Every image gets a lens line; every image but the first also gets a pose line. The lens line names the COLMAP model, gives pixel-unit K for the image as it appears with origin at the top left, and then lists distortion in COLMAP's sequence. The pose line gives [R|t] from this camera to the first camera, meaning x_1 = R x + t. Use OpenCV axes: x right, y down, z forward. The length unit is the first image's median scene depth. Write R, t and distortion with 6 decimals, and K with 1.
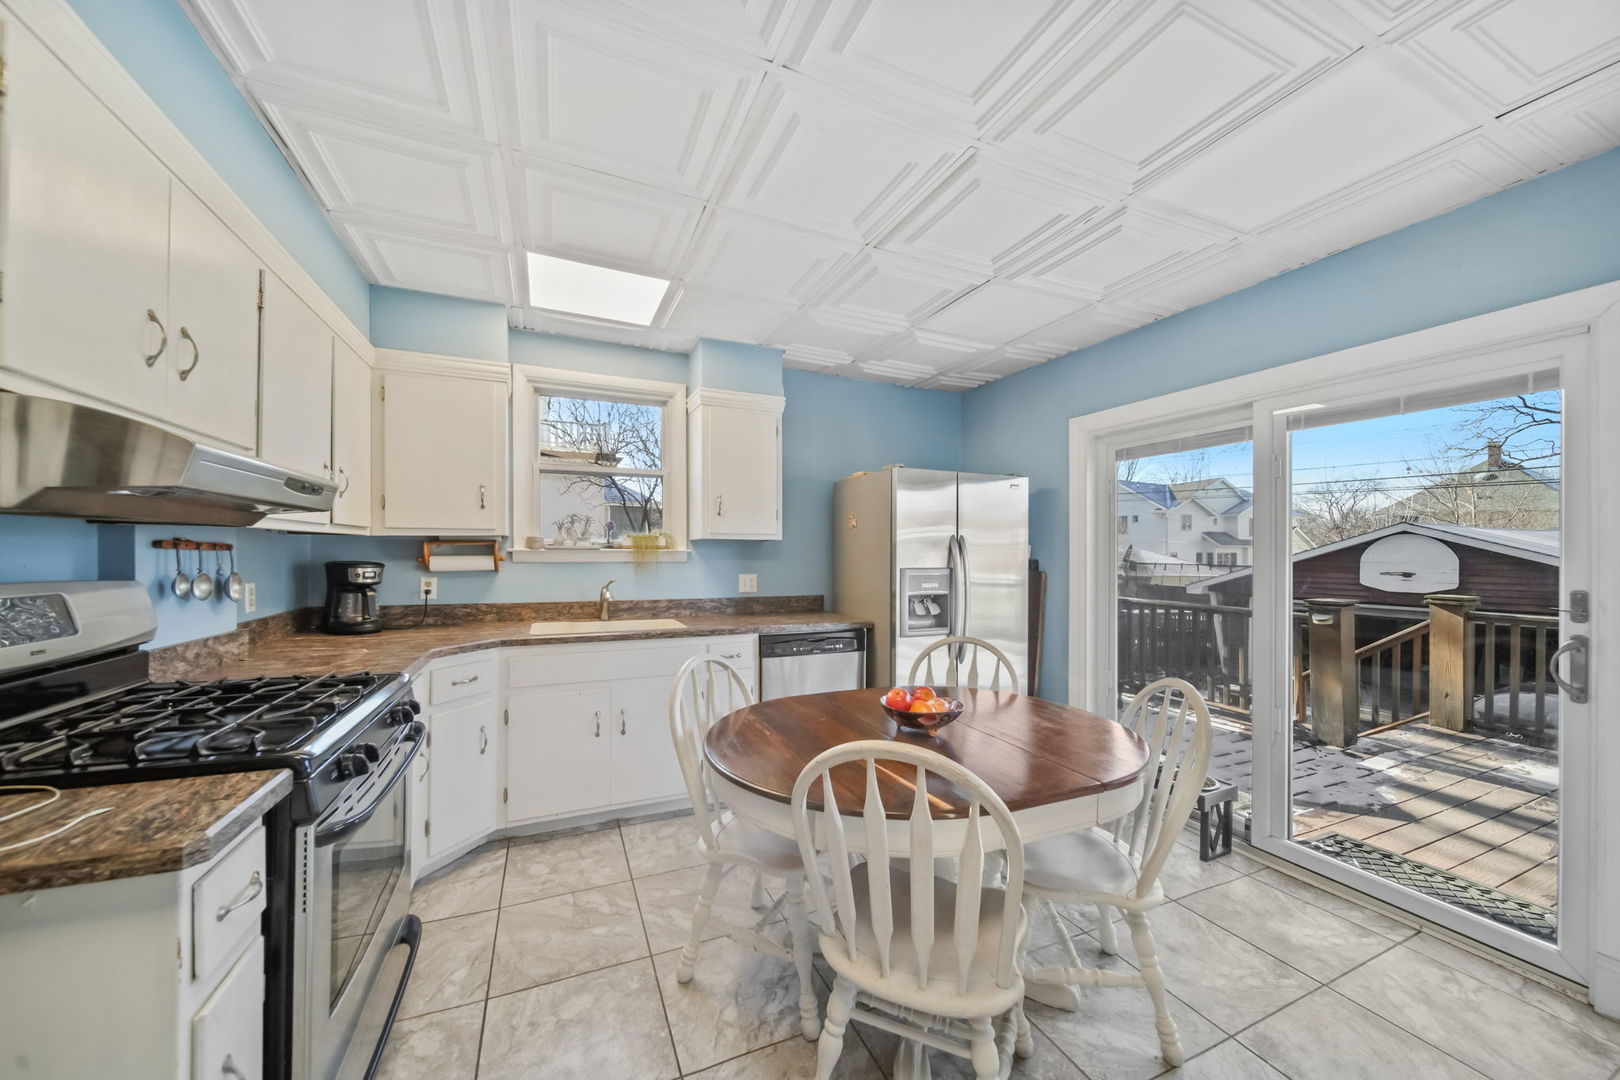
lens RADIAL K [[569.4, 0, 806.9], [0, 569.4, 540.0], [0, 0, 1]] dist [0.000336, 0.000030]
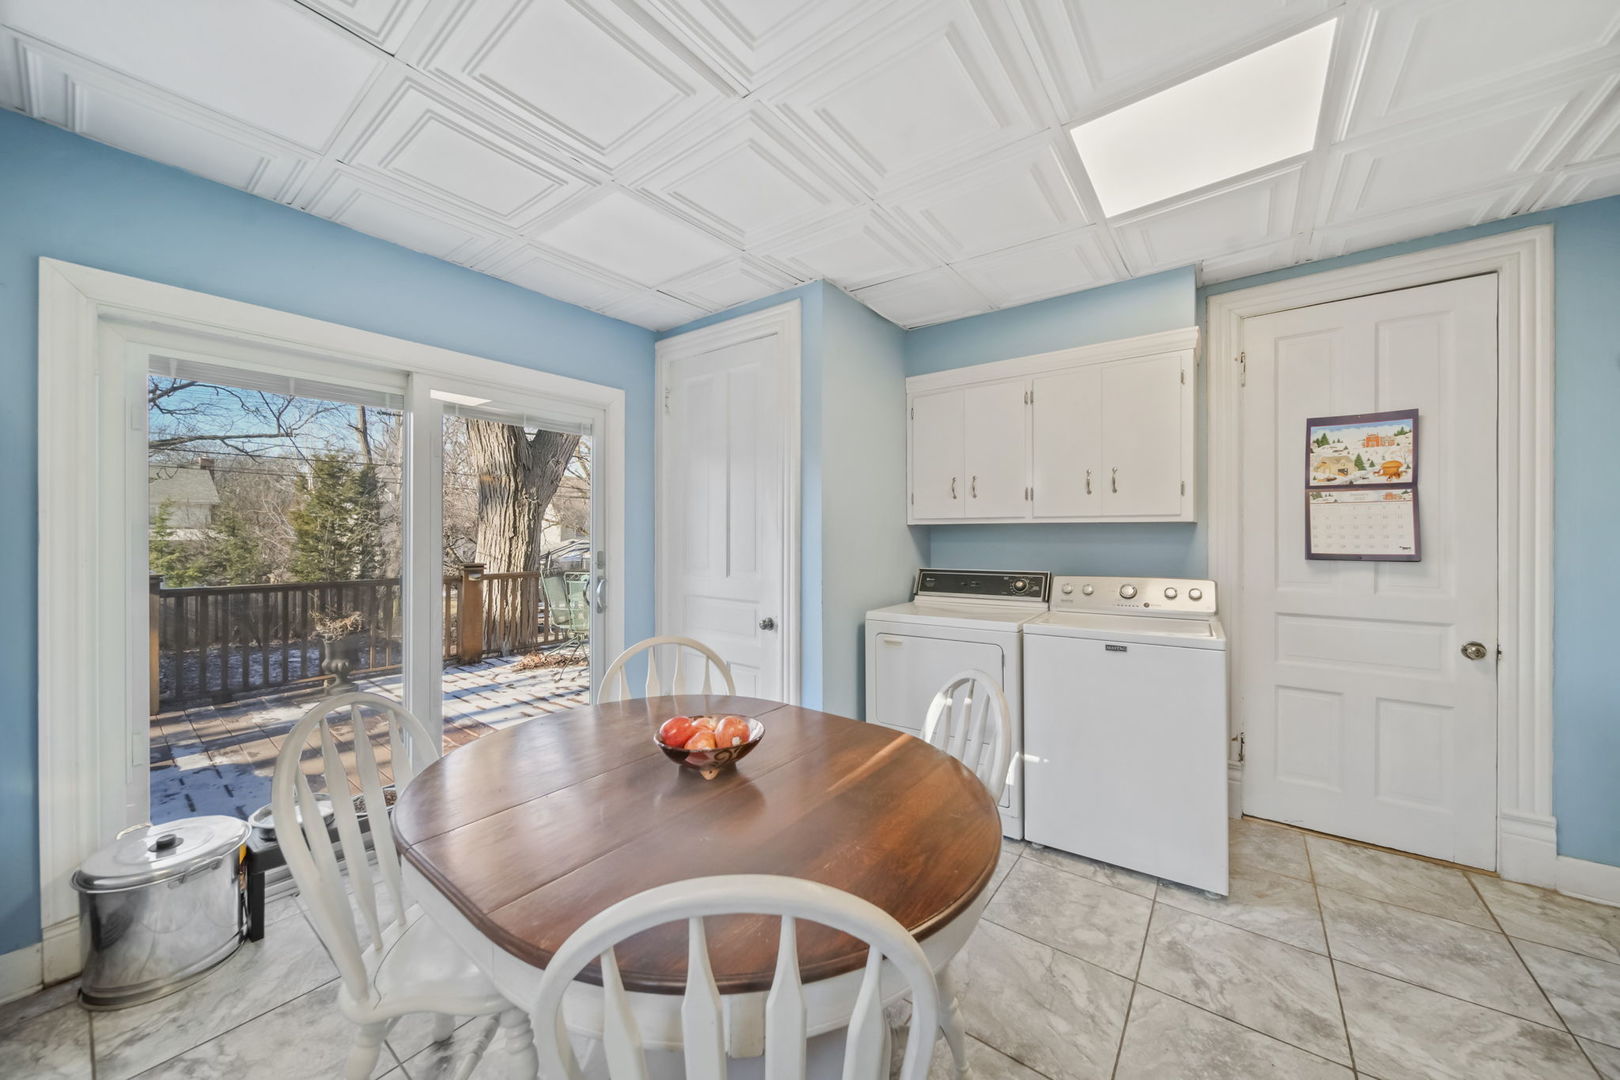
lens RADIAL K [[569.4, 0, 806.9], [0, 569.4, 540.0], [0, 0, 1]] dist [0.000336, 0.000030]
pose [[-0.477402, -0.013938, 0.878574, -0.302840], [-0.020453, 0.999780, 0.004747, 0.016841], [-0.878447, -0.015703, -0.477582, 0.690157]]
